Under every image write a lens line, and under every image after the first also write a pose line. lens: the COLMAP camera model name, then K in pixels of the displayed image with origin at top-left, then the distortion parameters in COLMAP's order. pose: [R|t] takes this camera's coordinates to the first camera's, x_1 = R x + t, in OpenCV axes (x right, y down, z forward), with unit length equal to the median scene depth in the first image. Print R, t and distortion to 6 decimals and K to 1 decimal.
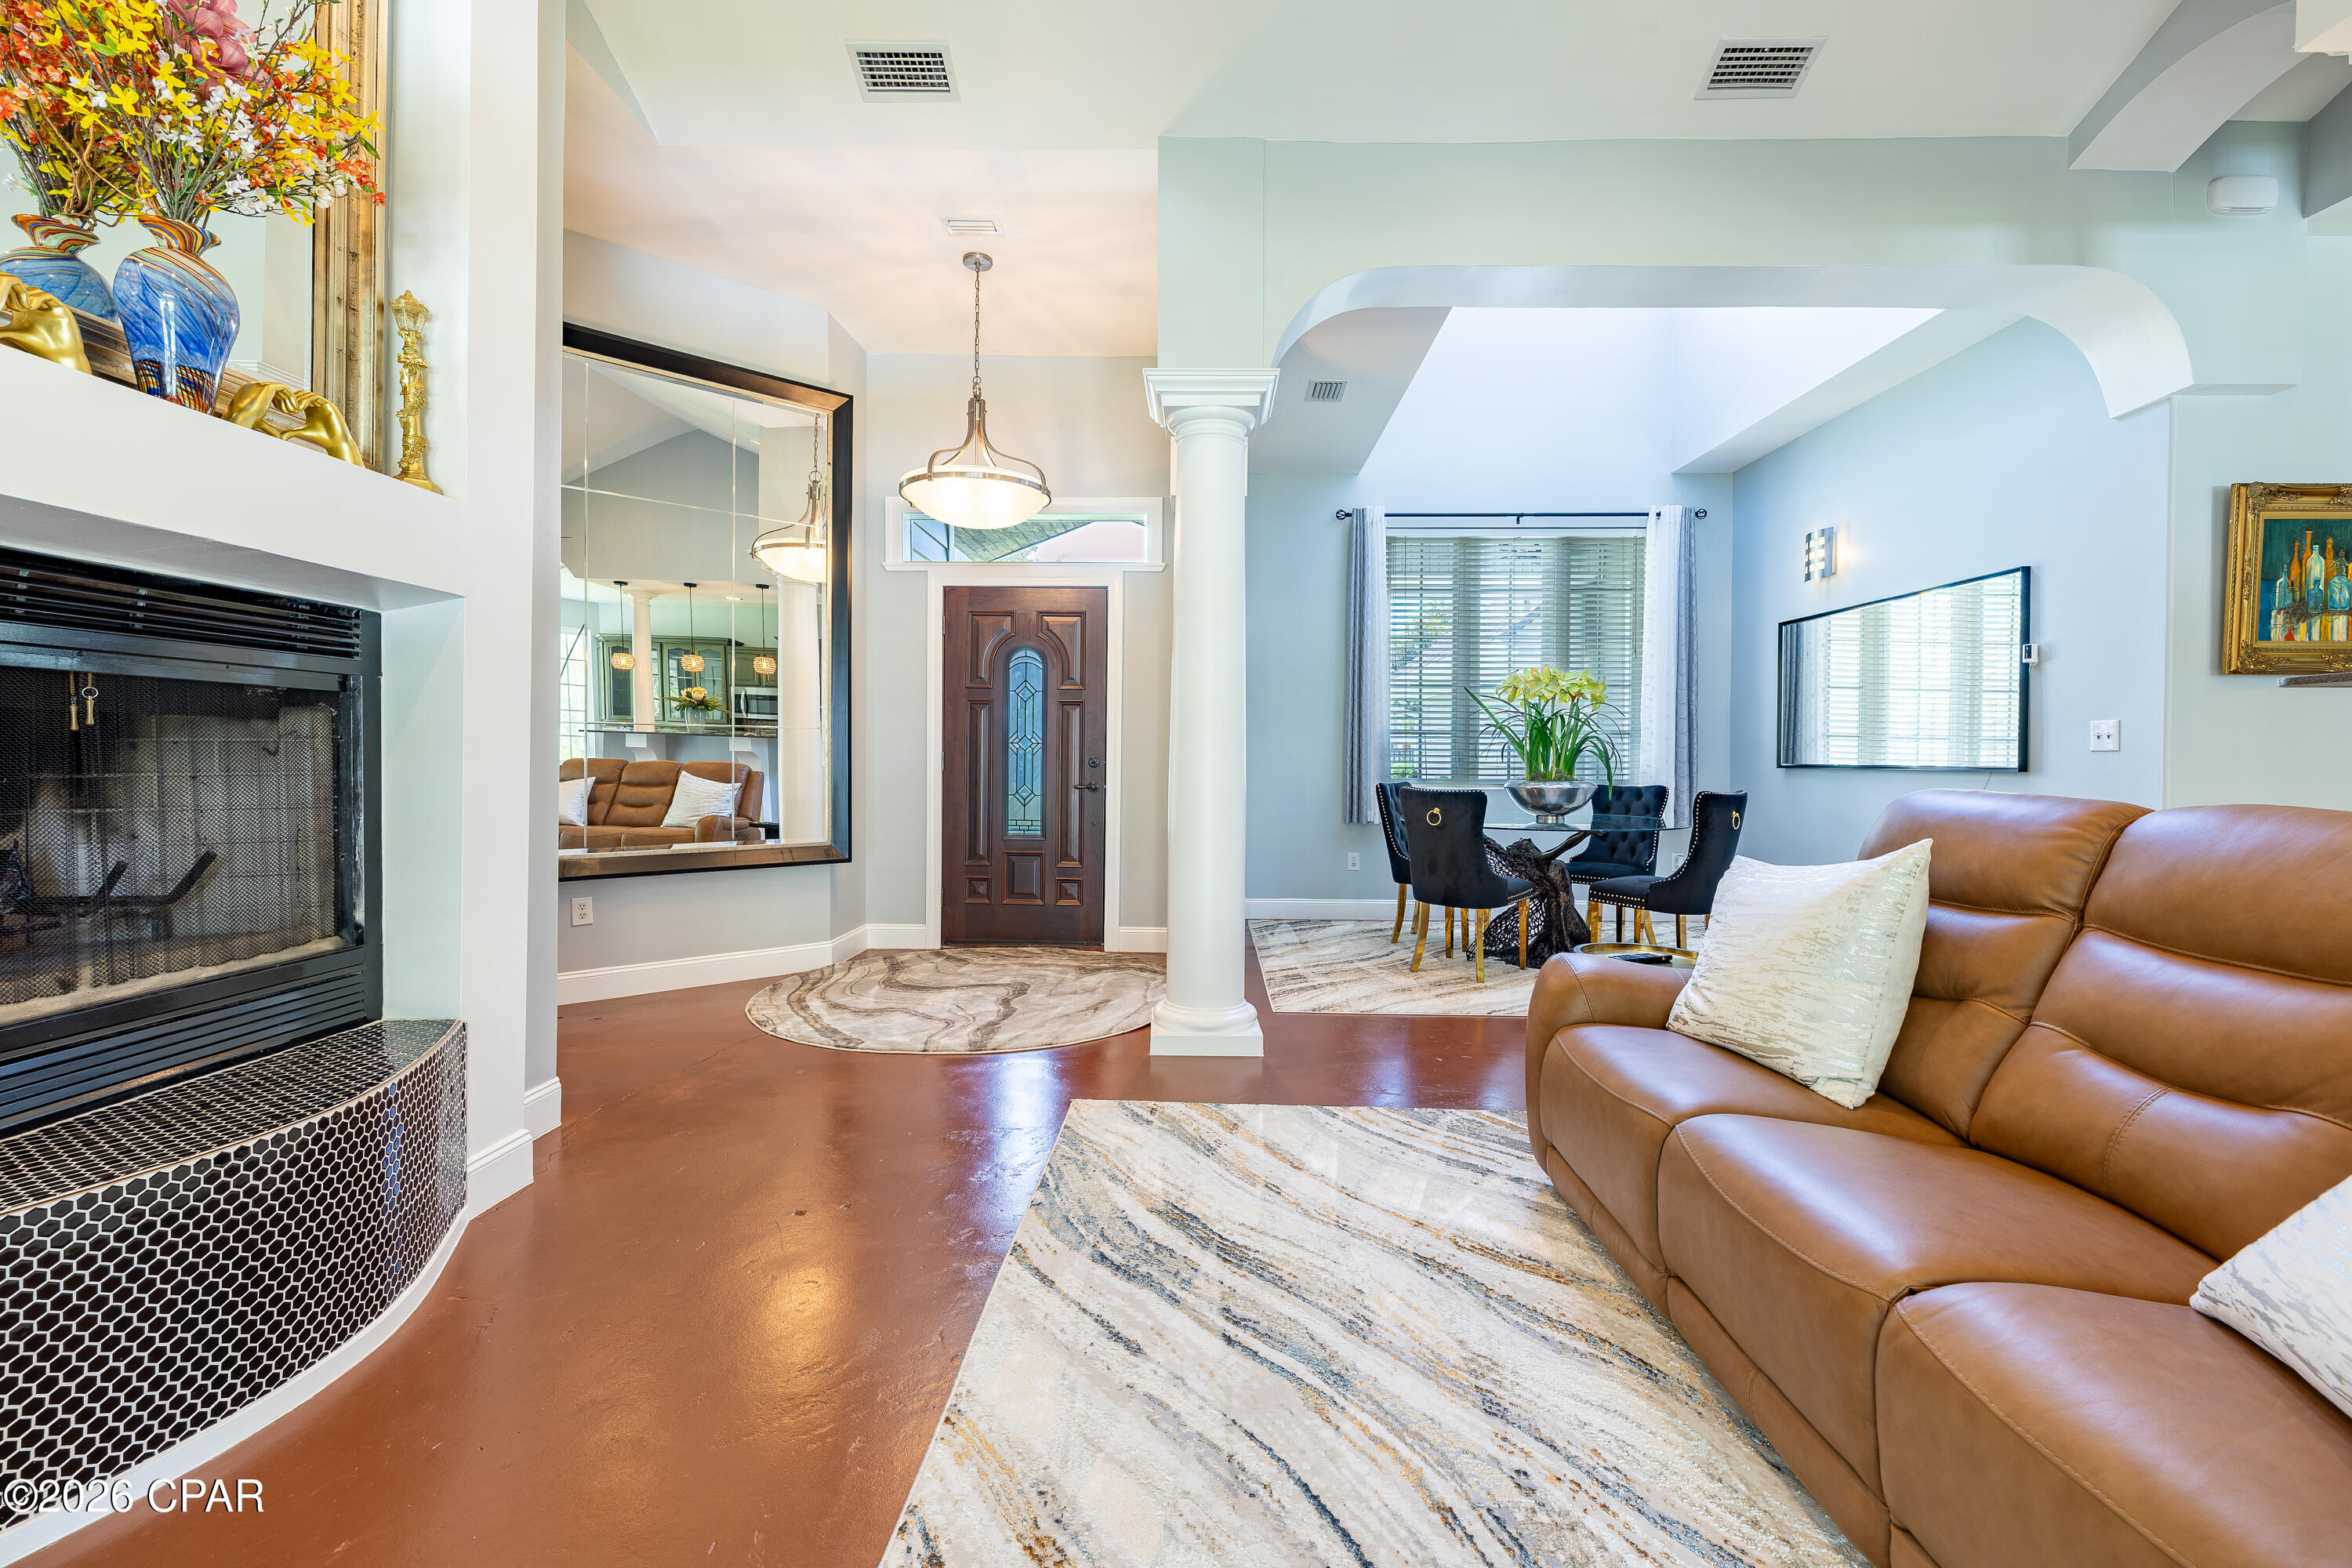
lens RADIAL K [[978.6, 0, 1174.1], [0, 978.6, 767.7], [0, 0, 1]] dist [0.000882, -0.000763]
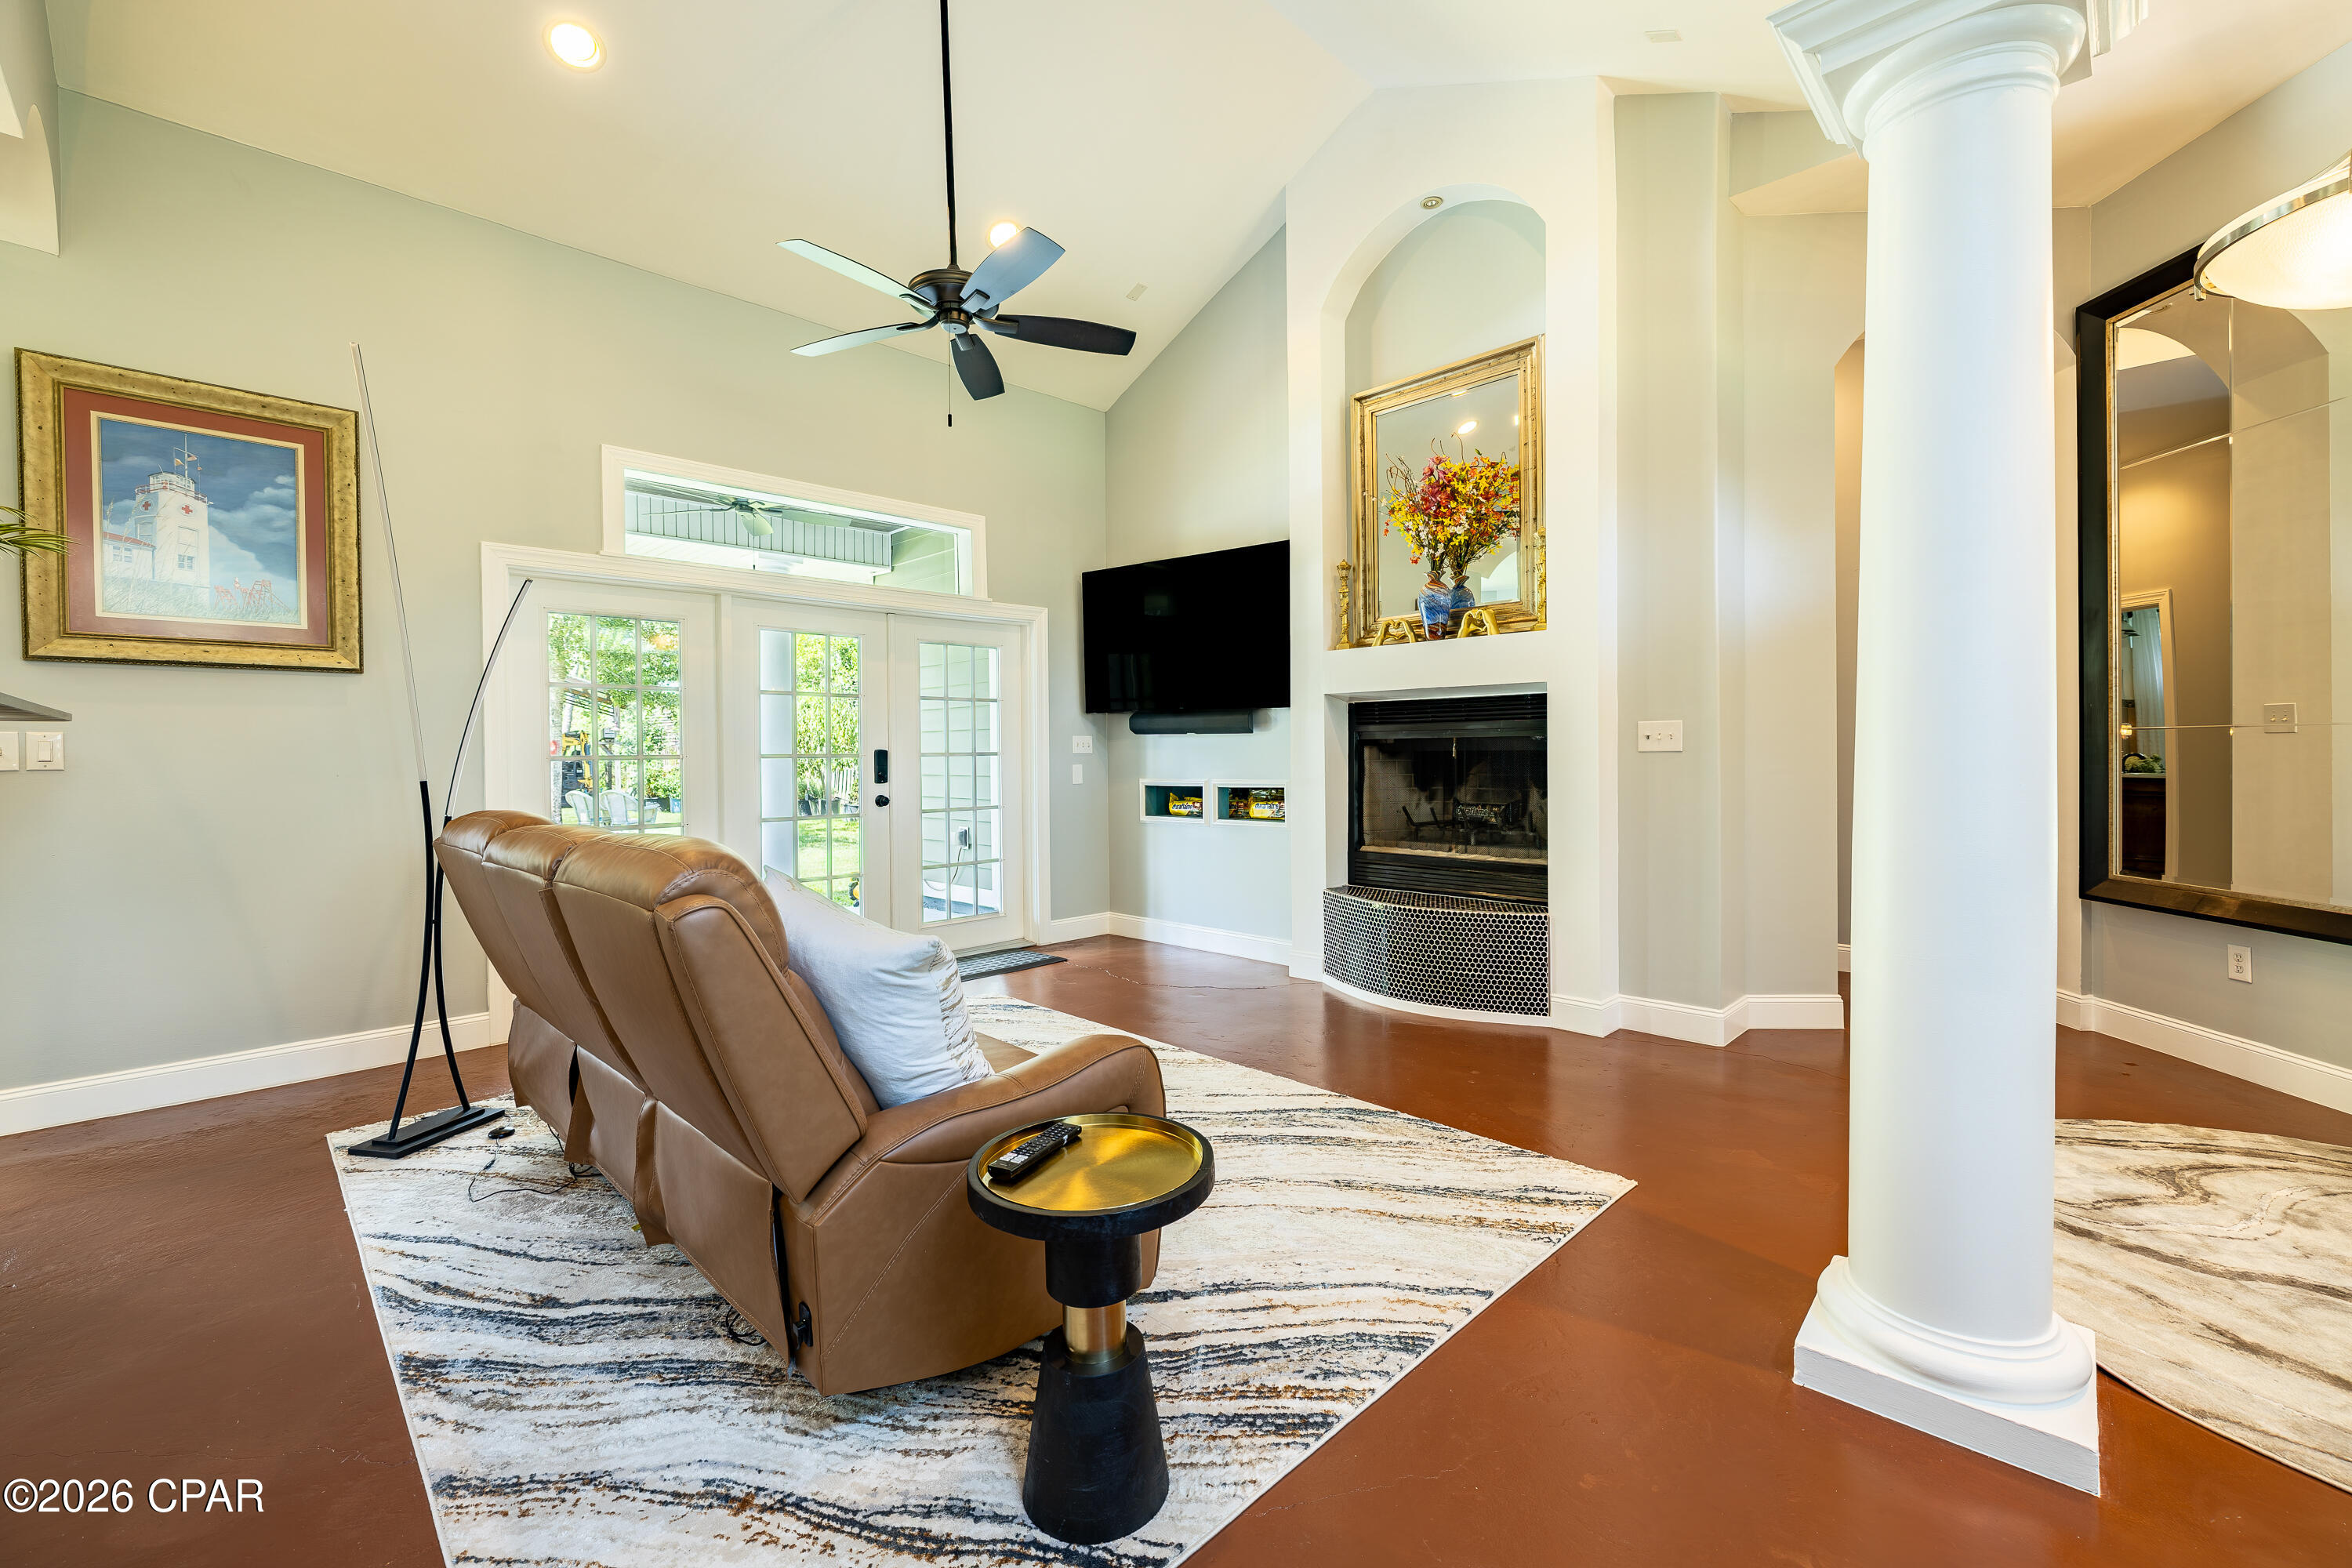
lens RADIAL K [[978.6, 0, 1179.4], [0, 978.6, 765.2], [0, 0, 1]] dist [0.000882, -0.000763]
pose [[-0.686244, 0.004924, -0.727354, 0.695886], [-0.004065, 0.999936, 0.010604, -0.022472], [0.727360, 0.010234, -0.686180, 1.158955]]
